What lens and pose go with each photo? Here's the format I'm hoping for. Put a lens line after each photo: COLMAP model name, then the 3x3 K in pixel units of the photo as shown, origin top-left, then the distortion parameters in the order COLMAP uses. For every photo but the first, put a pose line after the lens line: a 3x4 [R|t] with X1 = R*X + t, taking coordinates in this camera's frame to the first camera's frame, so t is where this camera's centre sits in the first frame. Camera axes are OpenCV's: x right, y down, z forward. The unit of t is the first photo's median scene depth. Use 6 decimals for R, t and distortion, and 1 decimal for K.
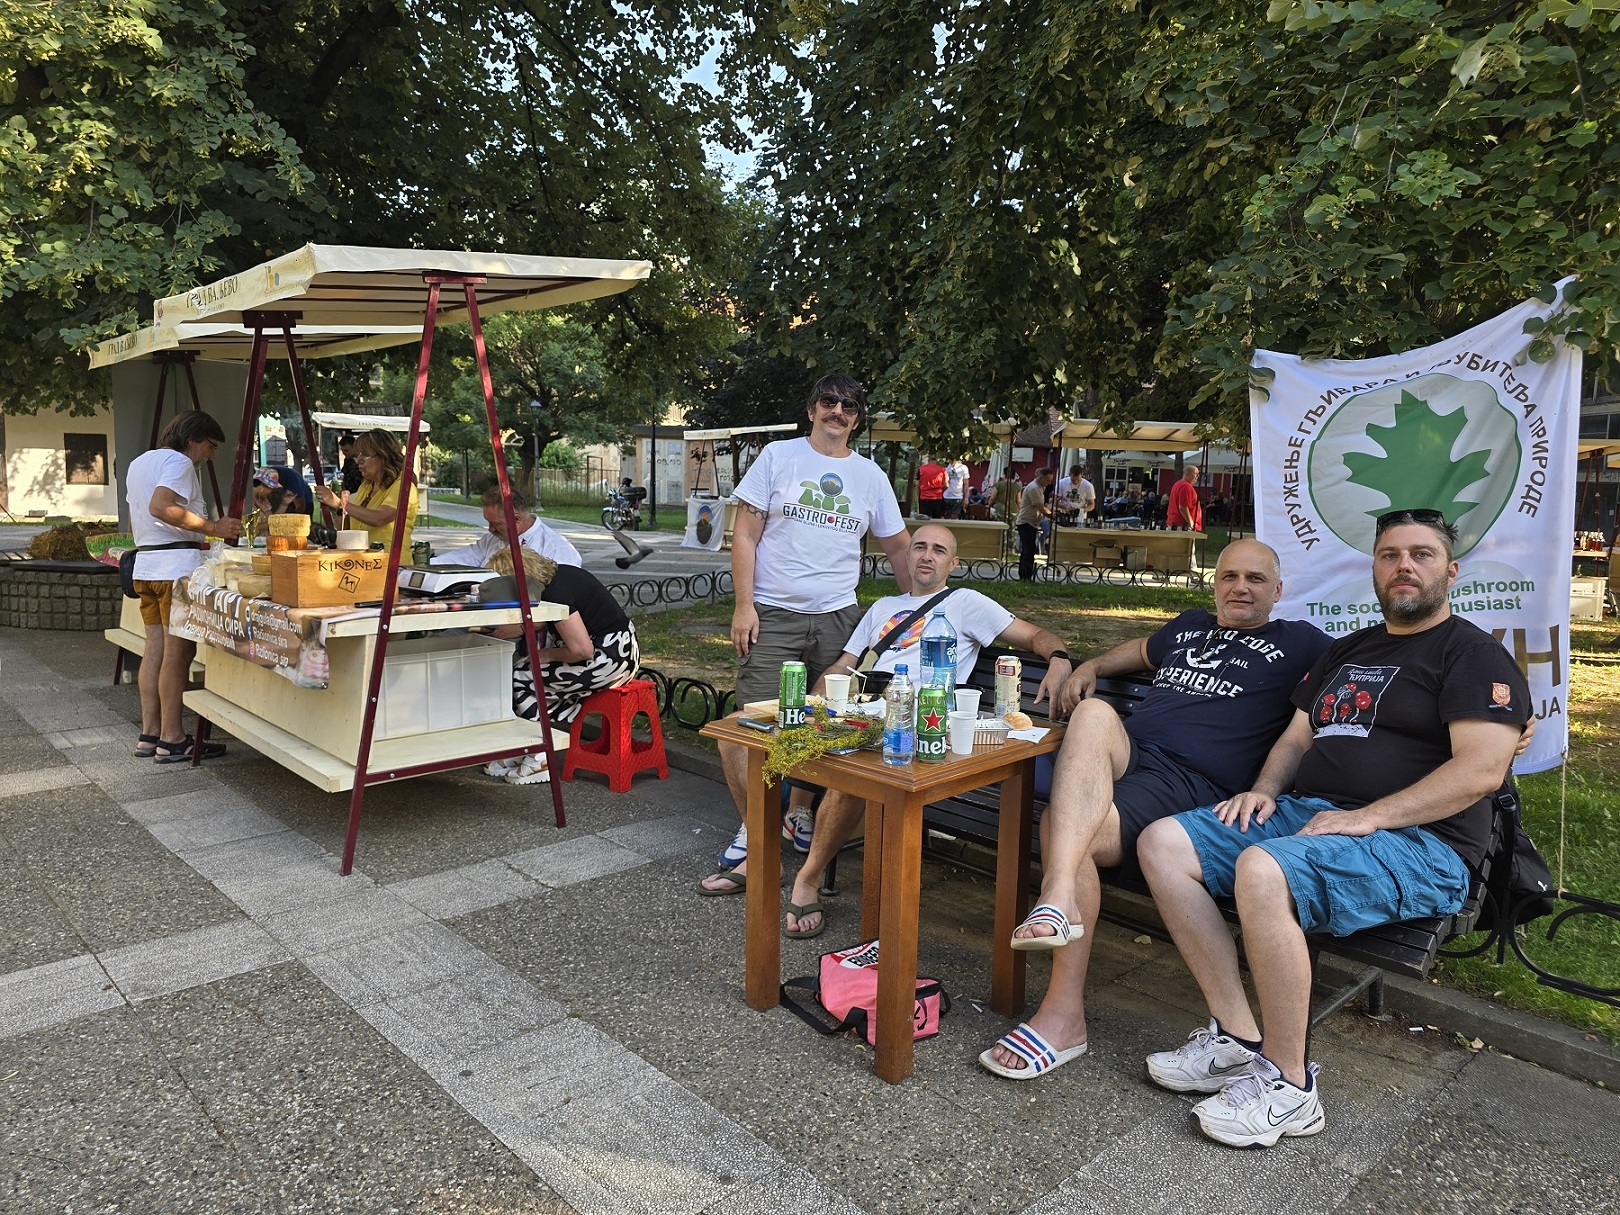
lens RADIAL K [[1093.1, 0, 816.5], [0, 1093.1, 609.5], [0, 0, 1]] dist [-0.000058, -0.002954]
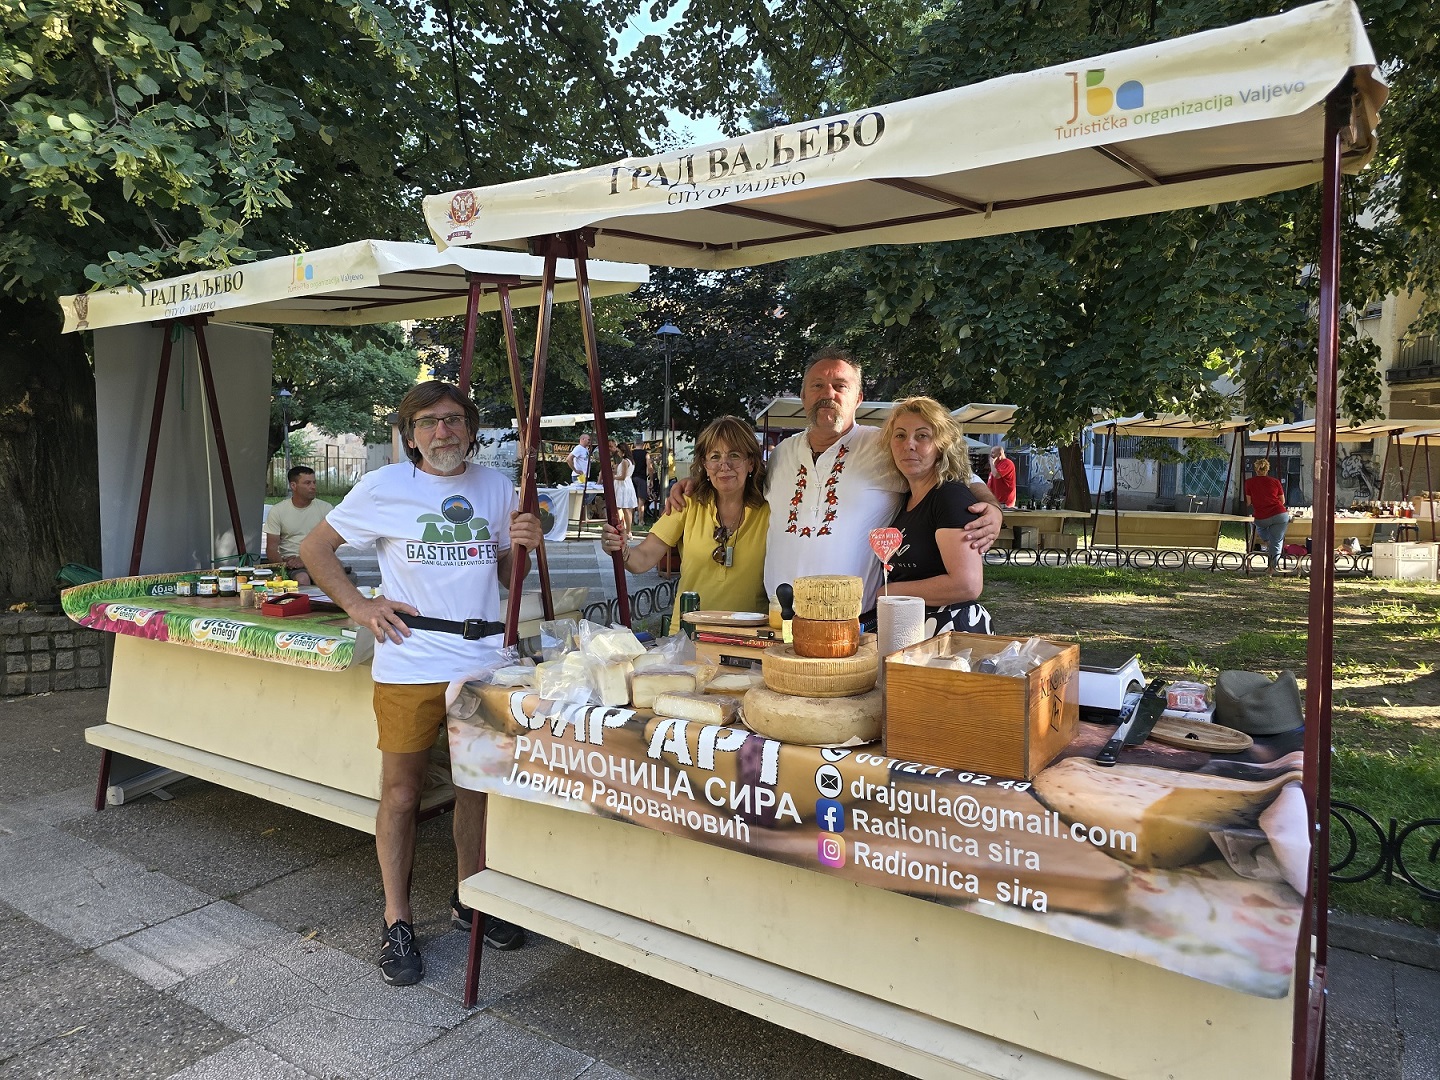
lens RADIAL K [[971.6, 0, 715.5], [0, 971.6, 536.7], [0, 0, 1]] dist [-0.000058, -0.002954]
pose [[0.974143, -0.034020, 0.223355, -0.447898], [0.042841, 0.998477, -0.034764, -0.064231], [-0.221833, 0.043434, 0.974117, 0.380730]]
